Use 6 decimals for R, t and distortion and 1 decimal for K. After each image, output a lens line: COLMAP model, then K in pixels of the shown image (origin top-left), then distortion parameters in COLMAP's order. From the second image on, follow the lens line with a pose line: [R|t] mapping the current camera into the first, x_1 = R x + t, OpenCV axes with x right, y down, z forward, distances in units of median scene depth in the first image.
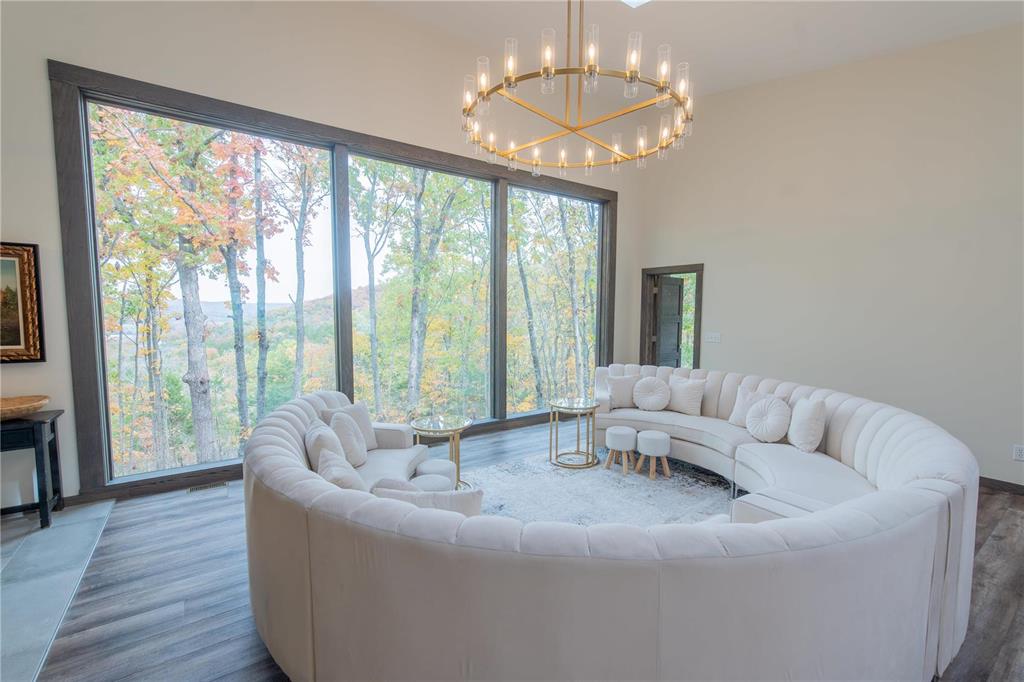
lens RADIAL K [[442.1, 0, 519.9], [0, 442.1, 350.8], [0, 0, 1]] dist [-0.006419, 0.000204]
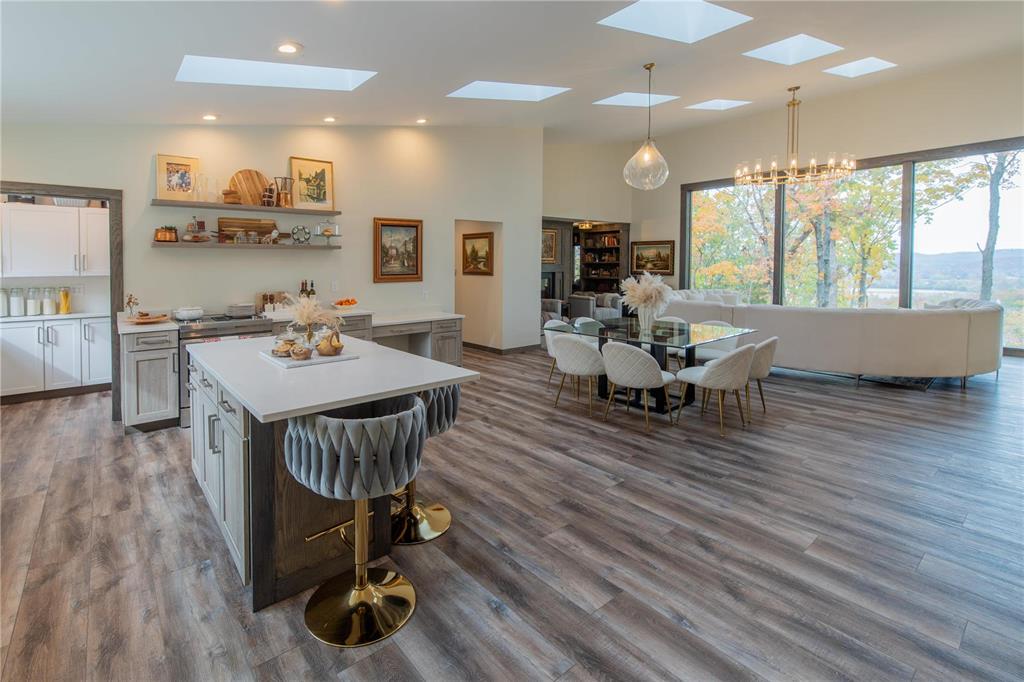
lens RADIAL K [[470.1, 0, 464.9], [0, 470.1, 275.5], [0, 0, 1]] dist [0.001633, -0.000535]
pose [[0.030168, 0.018403, -0.999375, 1.590402], [-0.085253, 0.996235, 0.015772, 0.064412], [0.995903, 0.084723, 0.031624, -0.431847]]
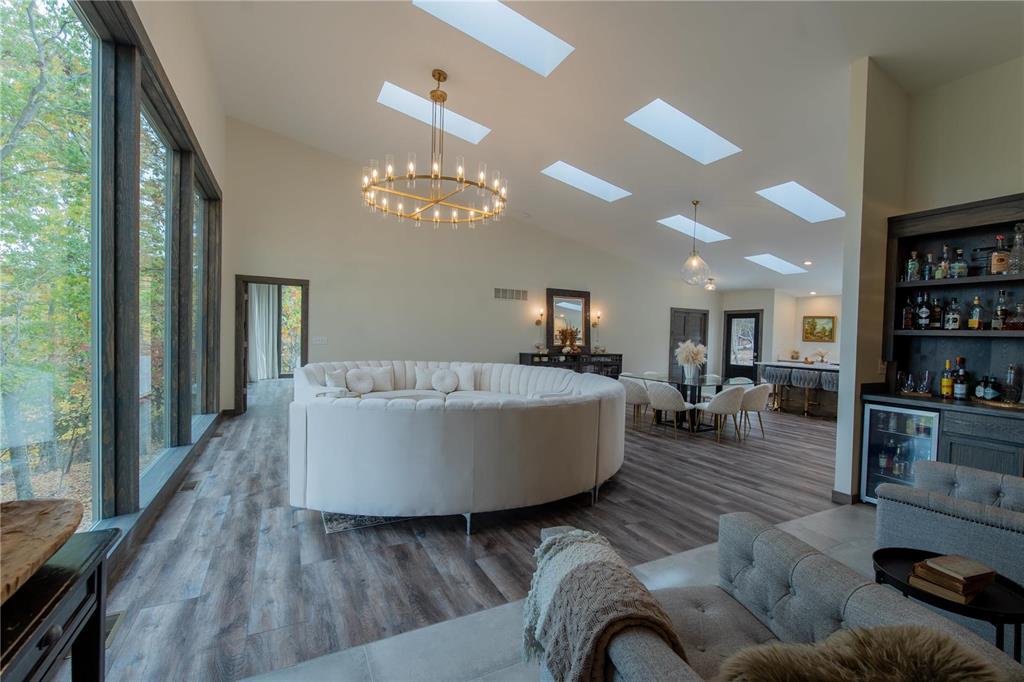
lens RADIAL K [[470.1, 0, 510.1], [0, 470.1, 346.4], [0, 0, 1]] dist [0.001633, -0.000535]
pose [[0.127757, -0.027500, 0.991424, -1.004717], [0.064236, 0.997746, 0.019398, -0.004524], [-0.989723, 0.061207, 0.129235, 0.366300]]
